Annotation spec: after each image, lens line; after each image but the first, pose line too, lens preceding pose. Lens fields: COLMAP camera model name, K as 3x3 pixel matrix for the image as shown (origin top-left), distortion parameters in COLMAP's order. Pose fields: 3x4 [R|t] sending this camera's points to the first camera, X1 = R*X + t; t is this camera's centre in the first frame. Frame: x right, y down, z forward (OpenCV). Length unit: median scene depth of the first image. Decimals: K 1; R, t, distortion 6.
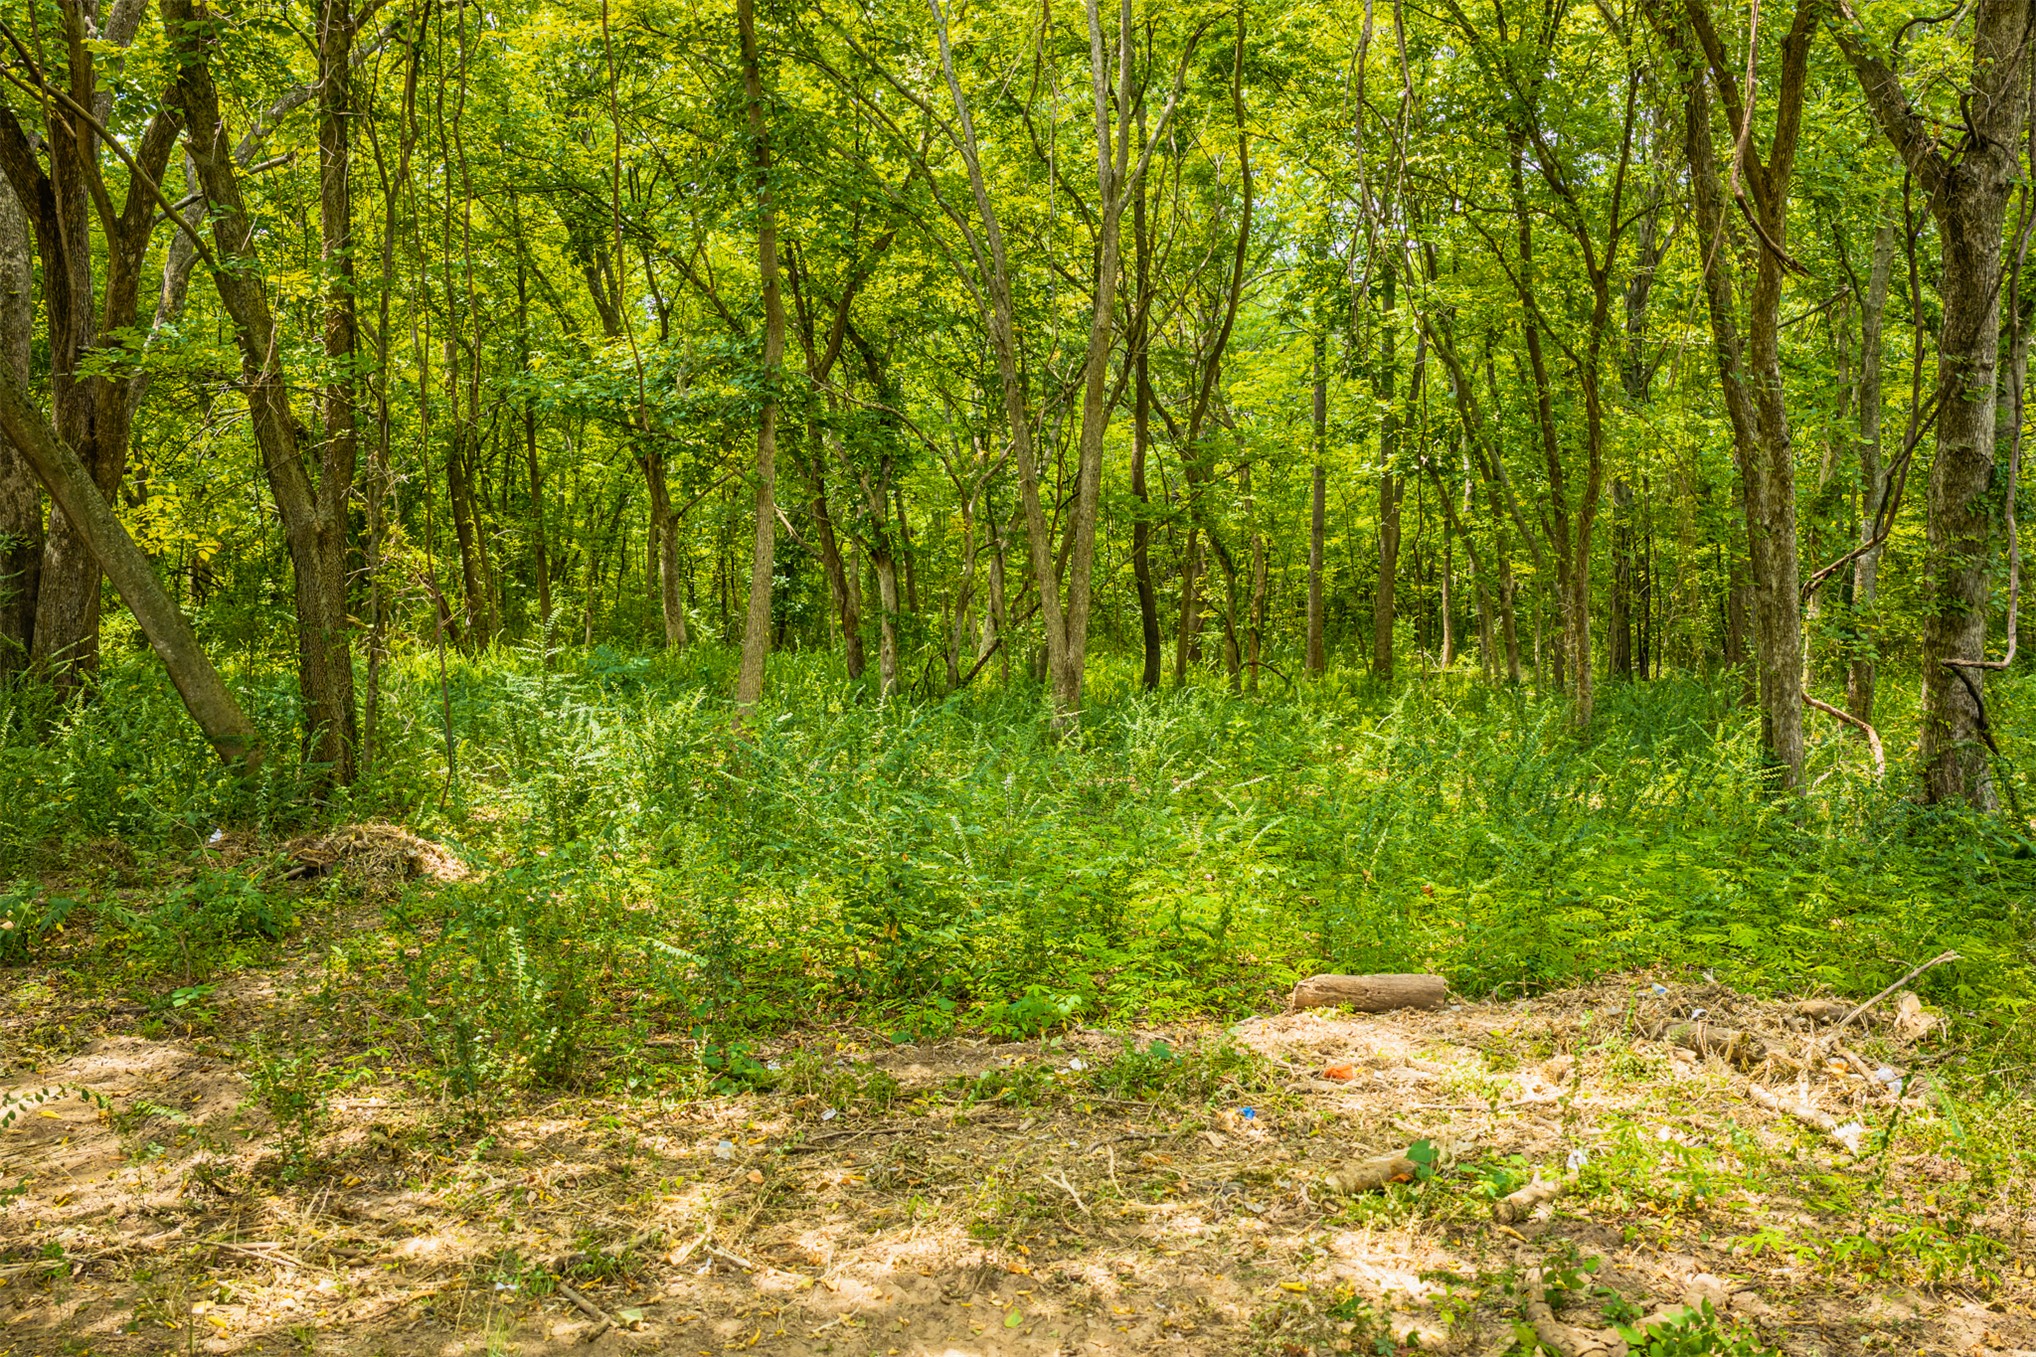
lens RADIAL K [[1695.7, 0, 1018.0], [0, 1695.7, 678.5], [0, 0, 1]] dist [0.007652, -0.008886]
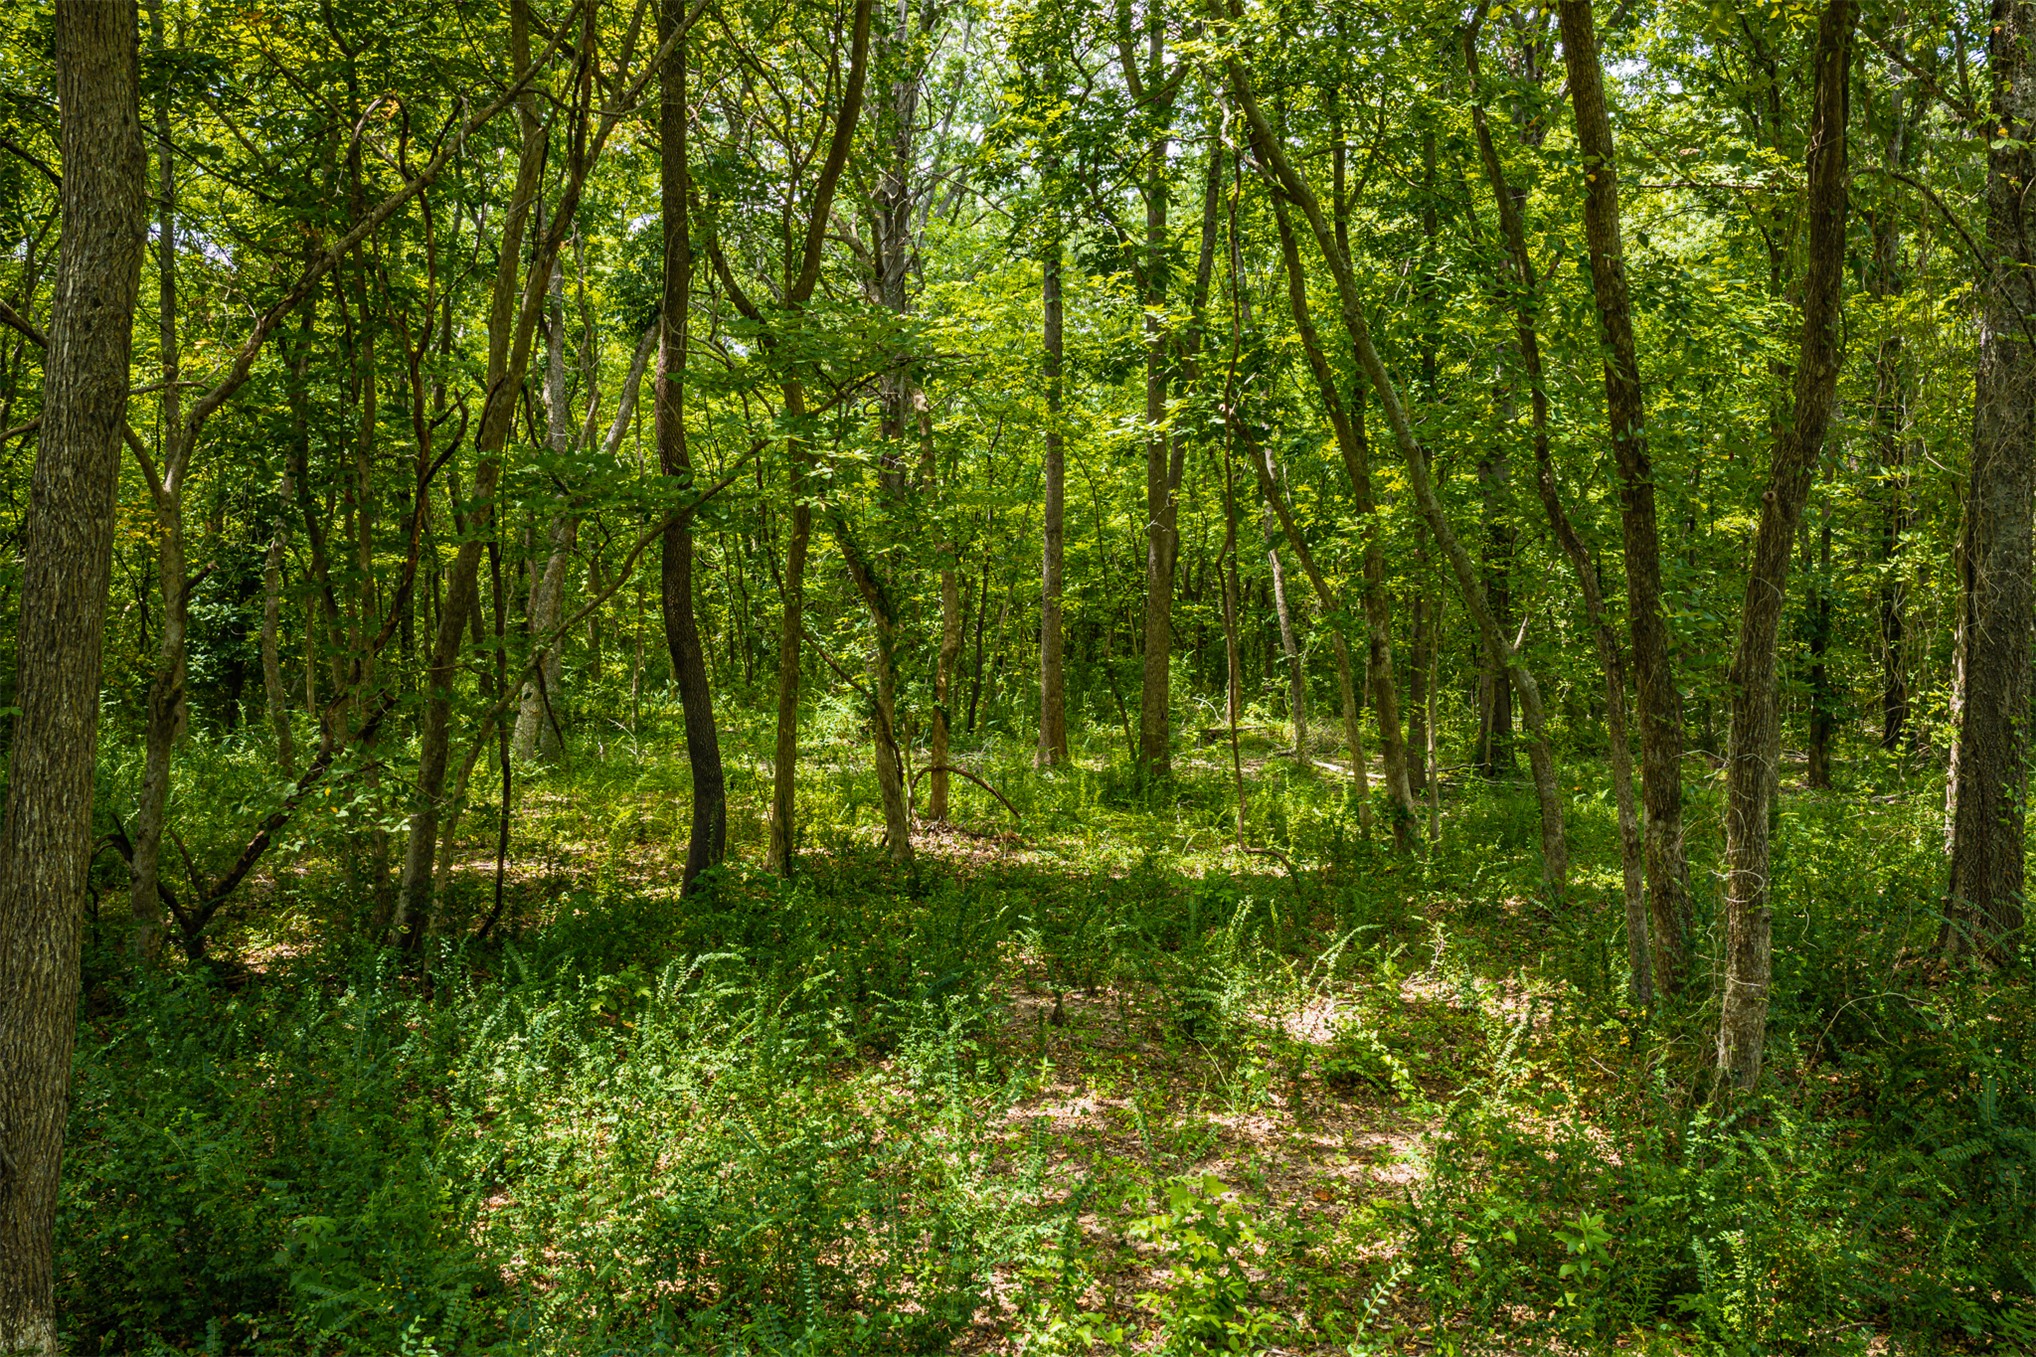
lens RADIAL K [[1695.7, 0, 1018.0], [0, 1695.7, 678.5], [0, 0, 1]] dist [0.007652, -0.008886]
pose [[0.989122, -0.017111, 0.146099, 0.074721], [0.017226, 0.999851, 0.000477, -0.035363], [-0.146085, 0.002045, 0.989270, 0.395056]]
